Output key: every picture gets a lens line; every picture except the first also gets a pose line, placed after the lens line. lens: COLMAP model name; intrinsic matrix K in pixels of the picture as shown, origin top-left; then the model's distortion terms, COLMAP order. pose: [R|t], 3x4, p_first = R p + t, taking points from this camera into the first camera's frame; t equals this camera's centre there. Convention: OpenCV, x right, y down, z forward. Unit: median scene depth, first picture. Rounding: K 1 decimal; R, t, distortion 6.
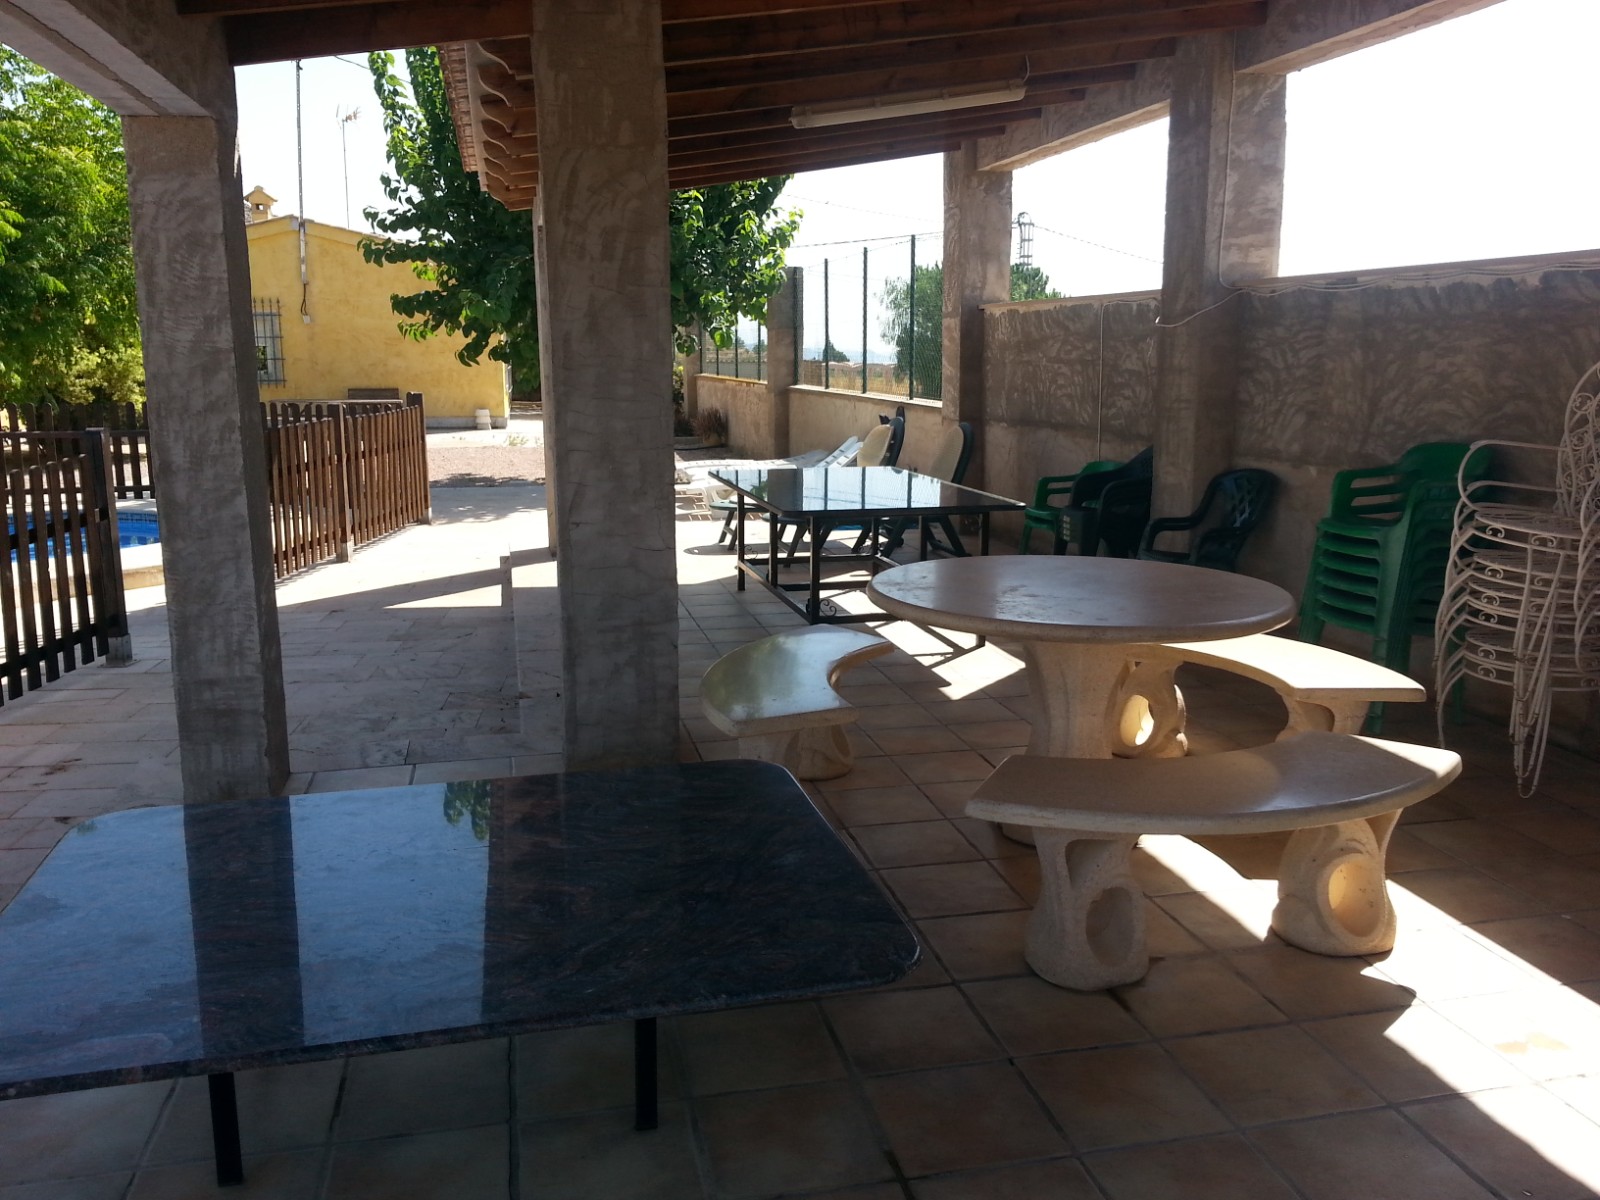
lens RADIAL K [[1302.1, 0, 792.8], [0, 1302.1, 606.5], [0, 0, 1]] dist [0.027728, -0.096142]
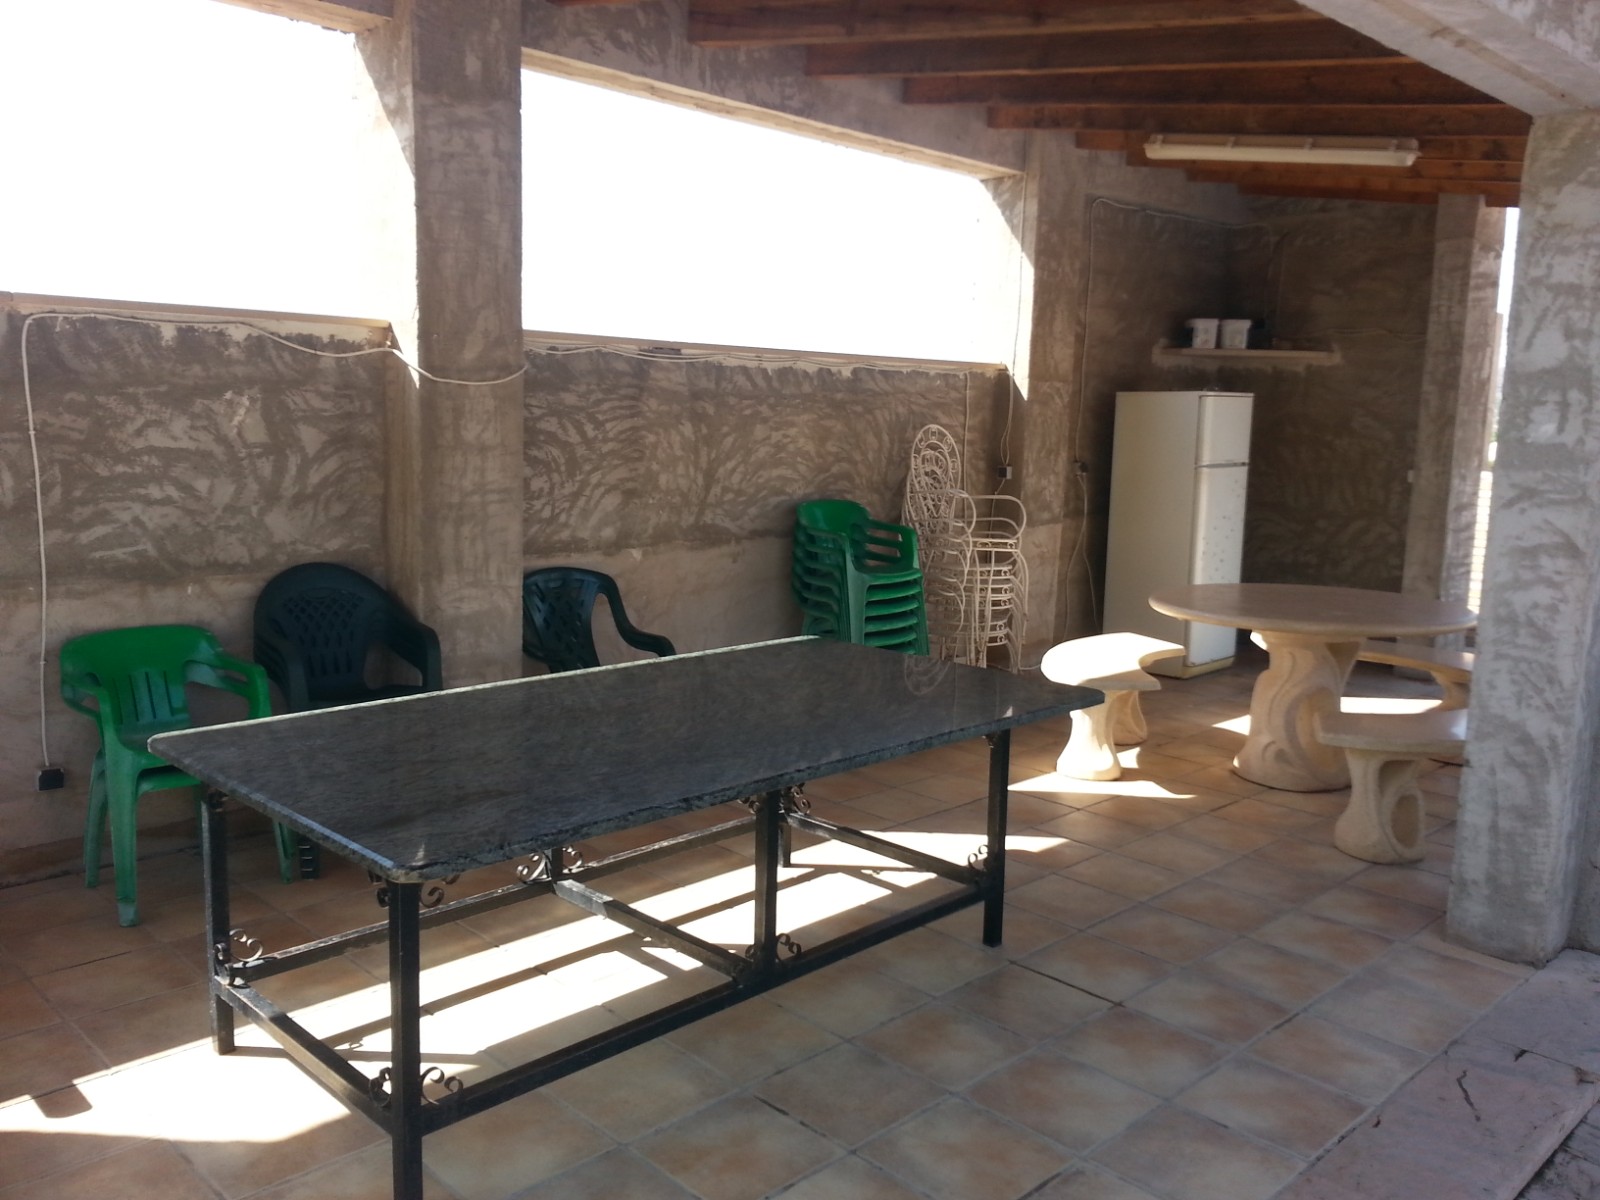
lens RADIAL K [[1302.1, 0, 791.4], [0, 1302.1, 606.5], [0, 0, 1]] dist [0.027728, -0.096142]
pose [[-0.528388, -0.126354, 0.839548, -0.457191], [0.147048, 0.960298, 0.237076, -0.287991], [-0.836172, 0.248722, -0.488829, 1.463686]]
